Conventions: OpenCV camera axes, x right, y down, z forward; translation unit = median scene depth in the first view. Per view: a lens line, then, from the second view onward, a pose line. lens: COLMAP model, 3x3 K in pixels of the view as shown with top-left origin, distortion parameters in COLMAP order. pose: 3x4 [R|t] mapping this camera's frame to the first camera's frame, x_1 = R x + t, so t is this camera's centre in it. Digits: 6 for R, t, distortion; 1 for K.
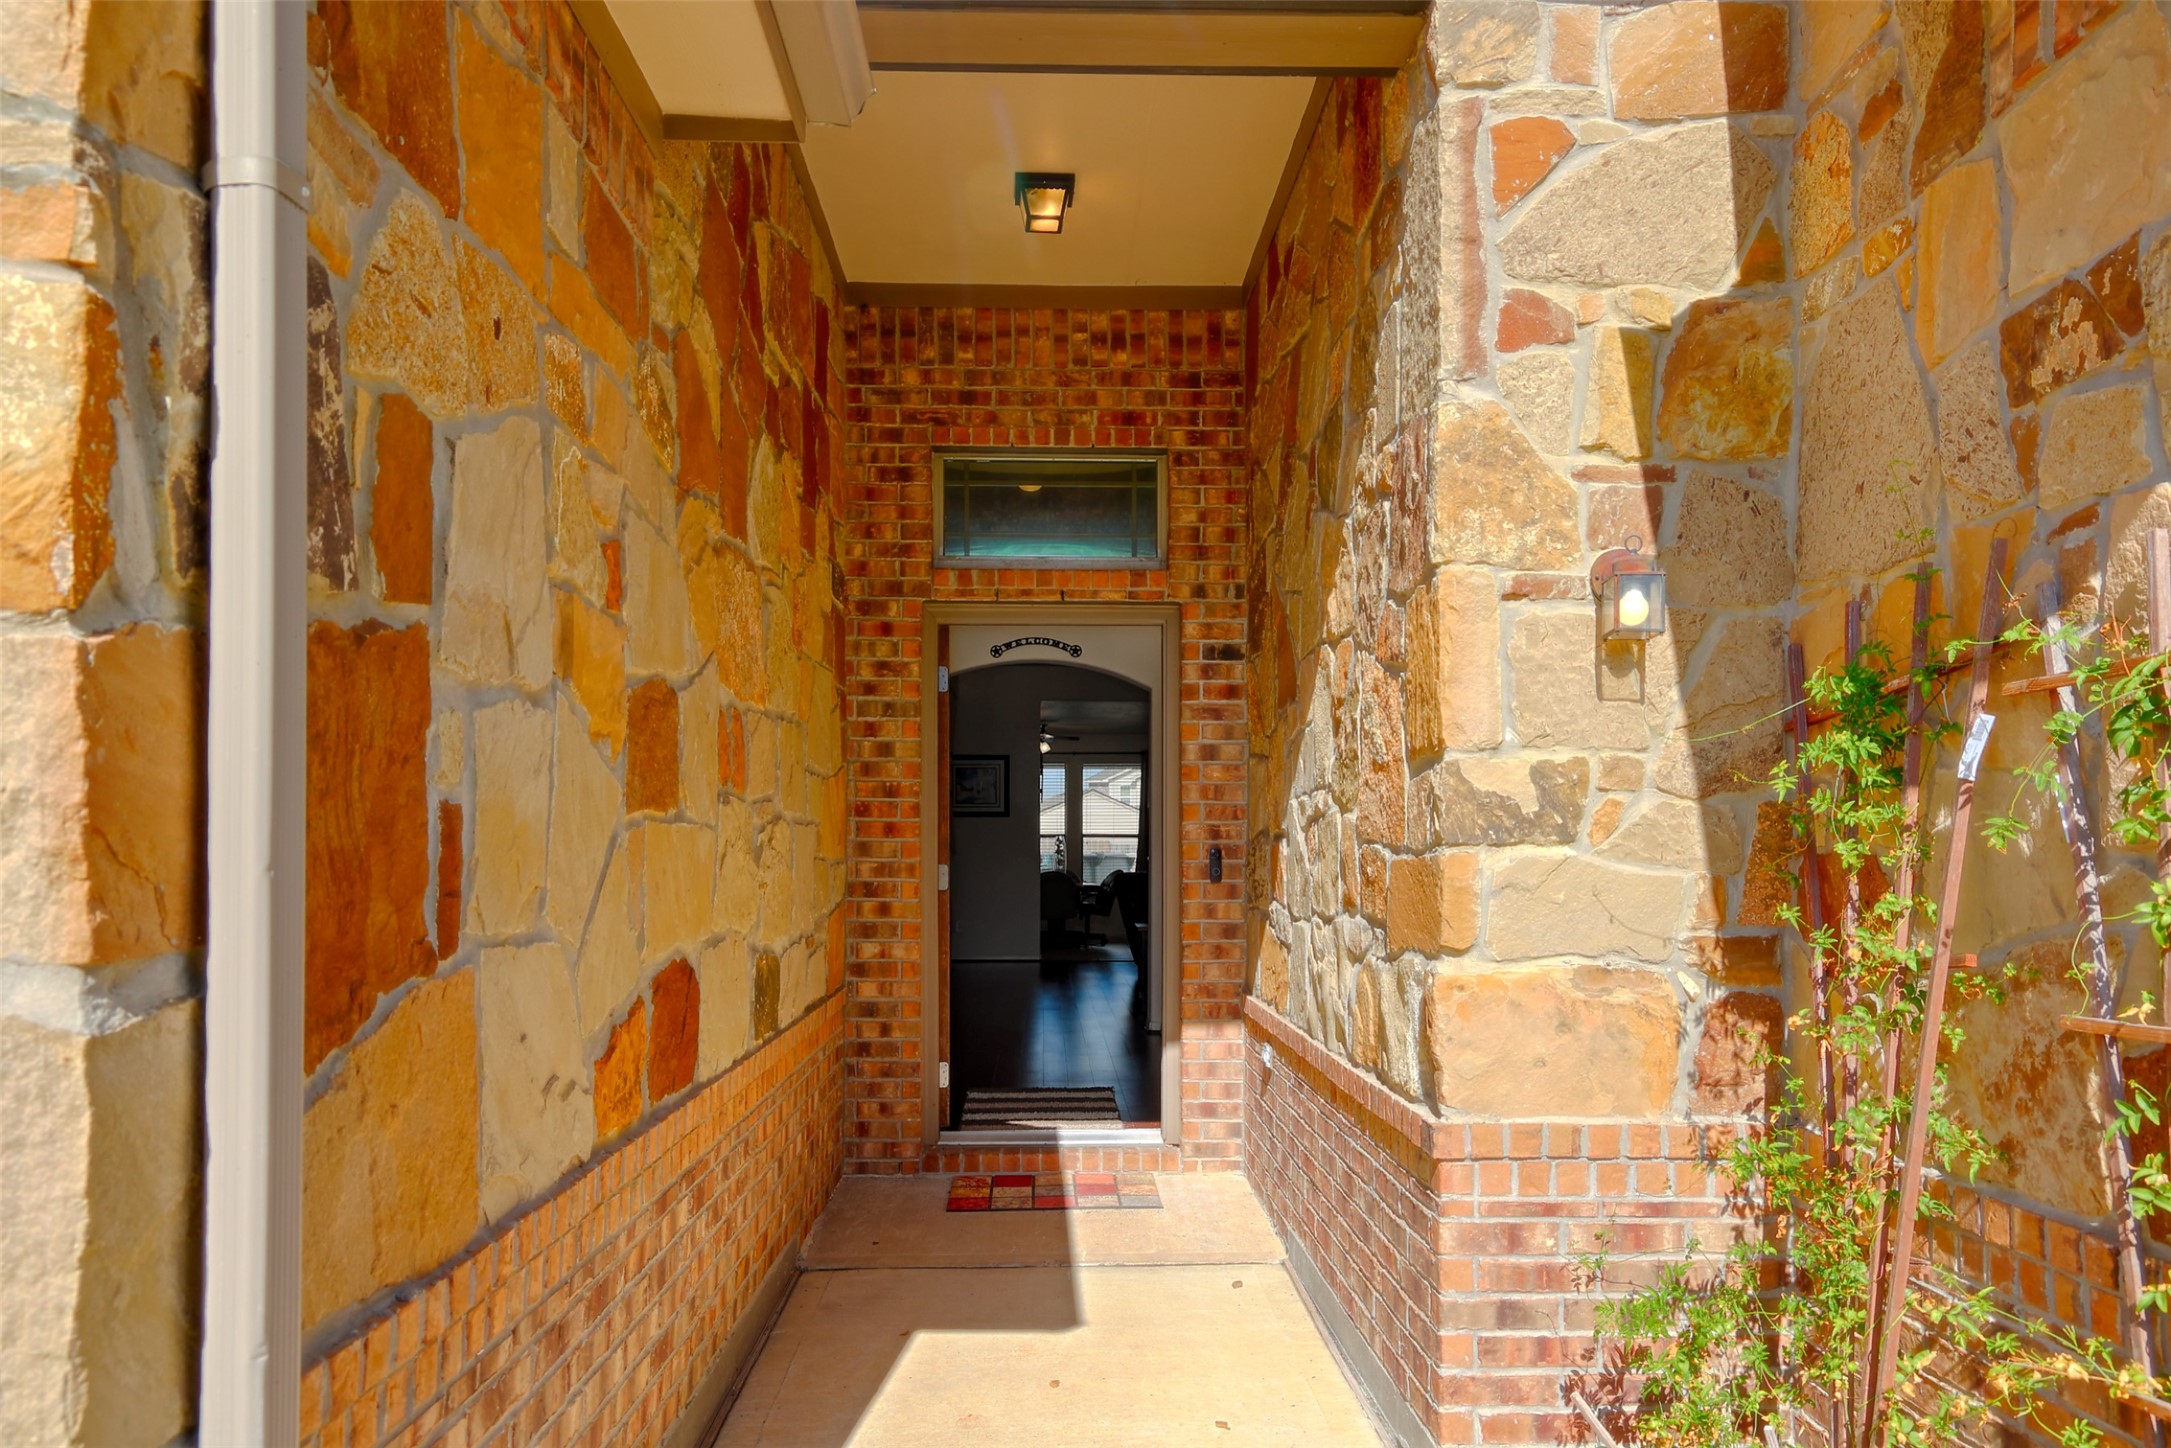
lens RADIAL K [[1461.0, 0, 1087.9], [0, 1461.0, 737.4], [0, 0, 1]] dist [0.000028, 0.008731]
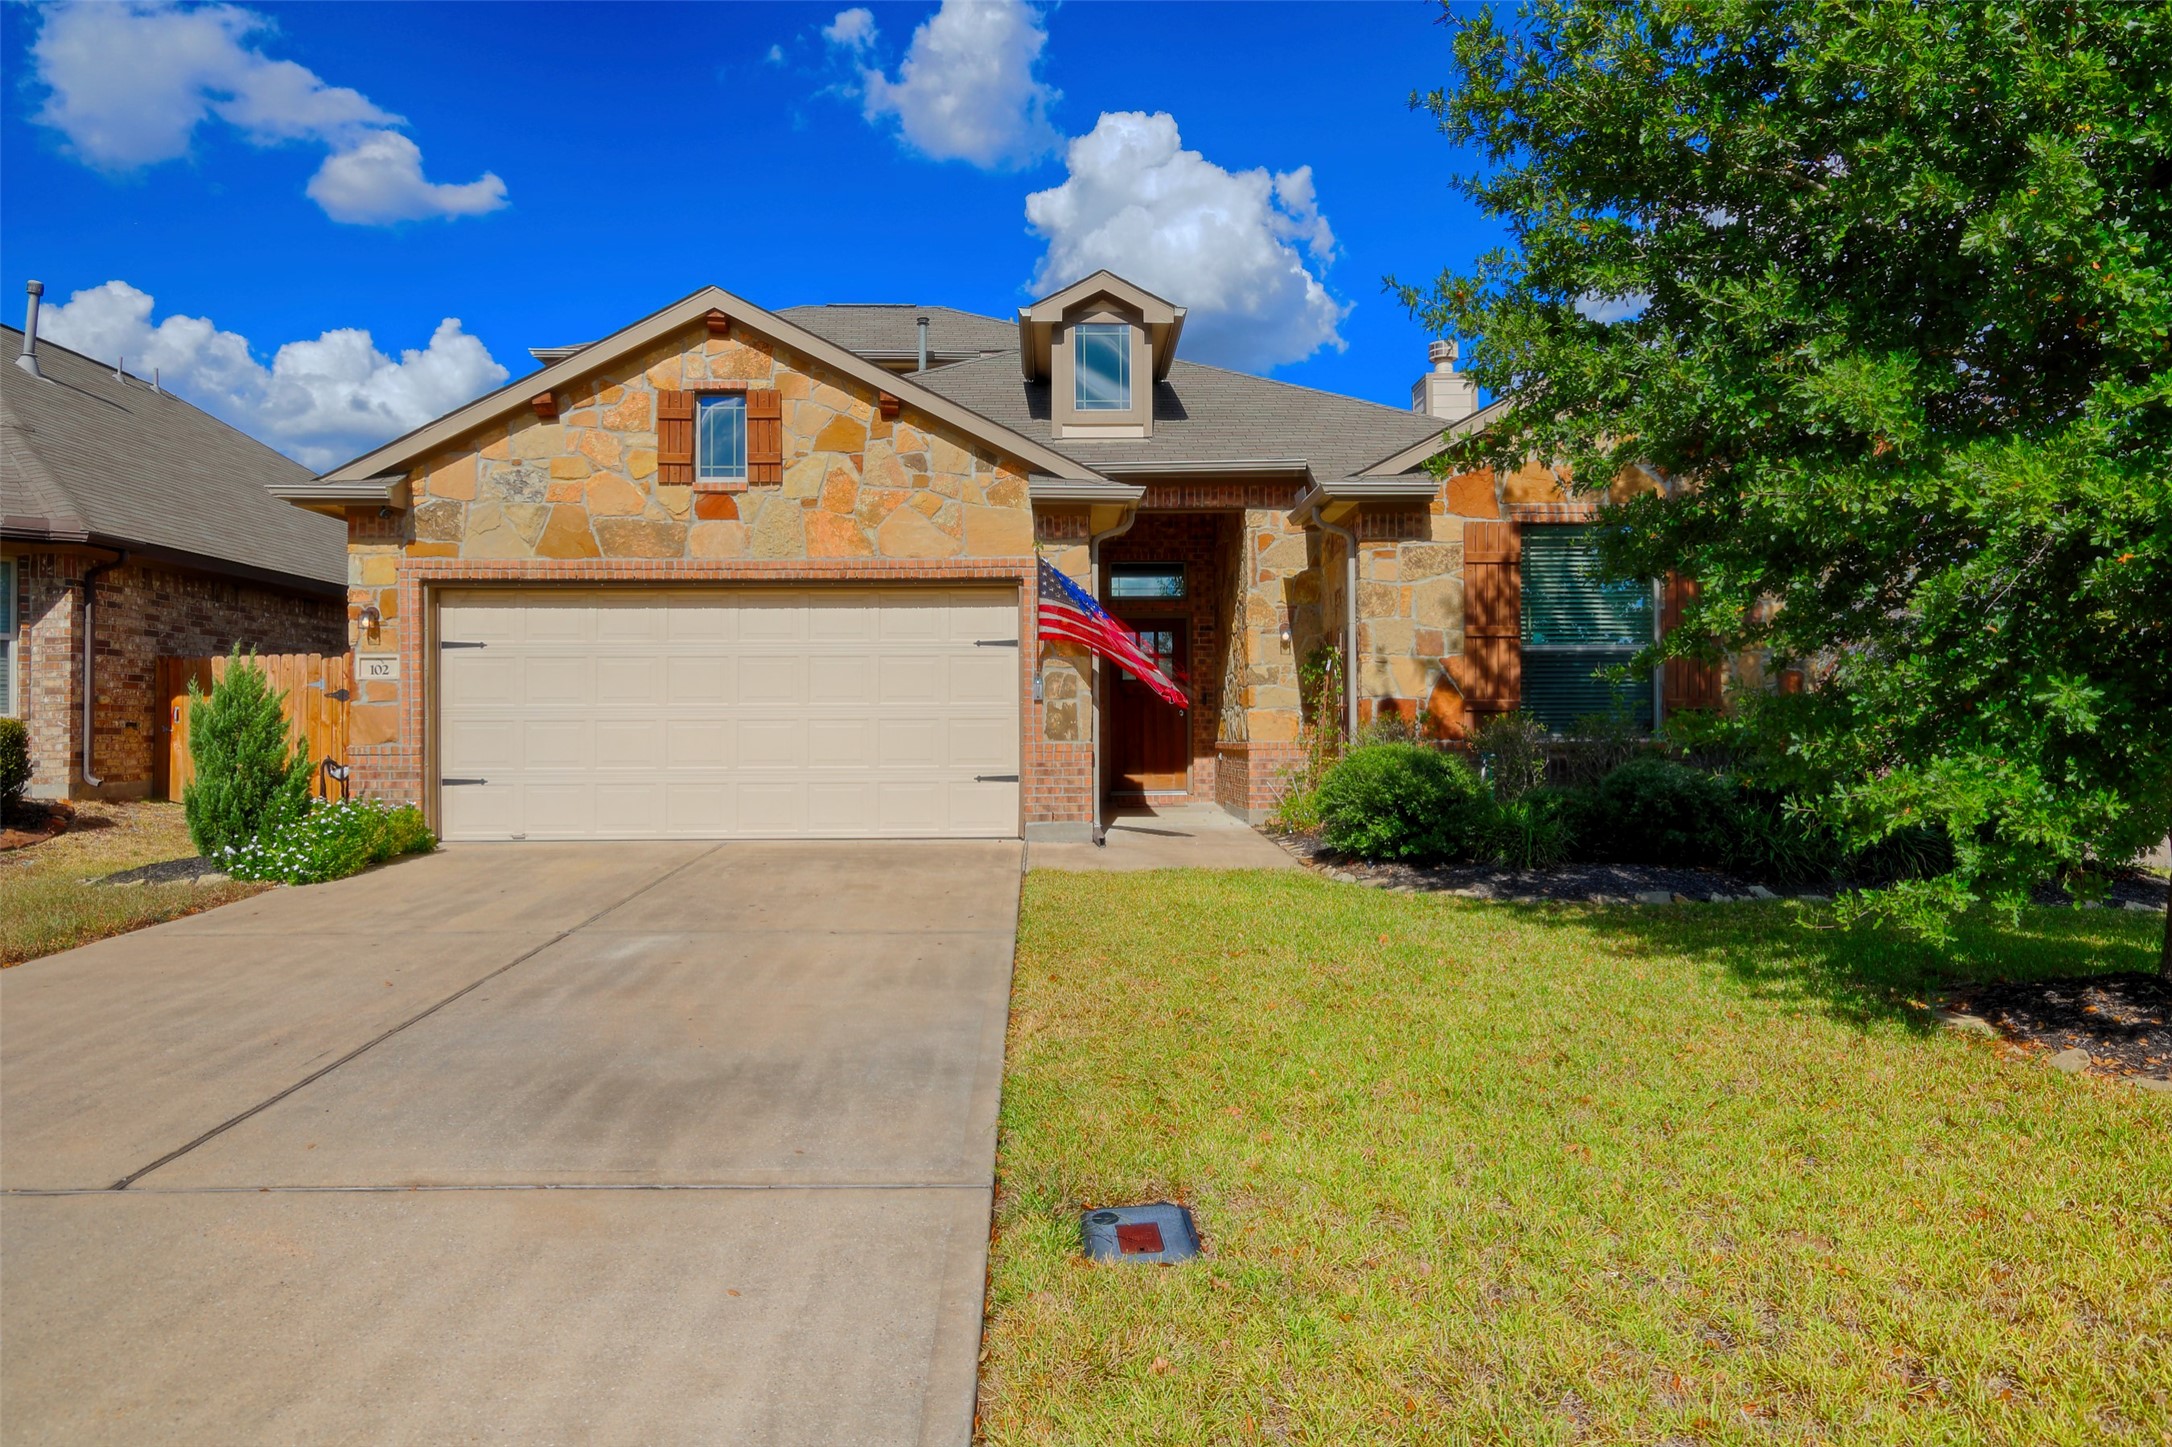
lens RADIAL K [[1461.6, 0, 1084.8], [0, 1461.6, 708.8], [0, 0, 1]] dist [0.000028, 0.008731]
pose [[0.999919, -0.011981, -0.004300, -0.277769], [0.012202, 0.998372, 0.055715, -0.122795], [0.003625, -0.055763, 0.998437, -3.815691]]
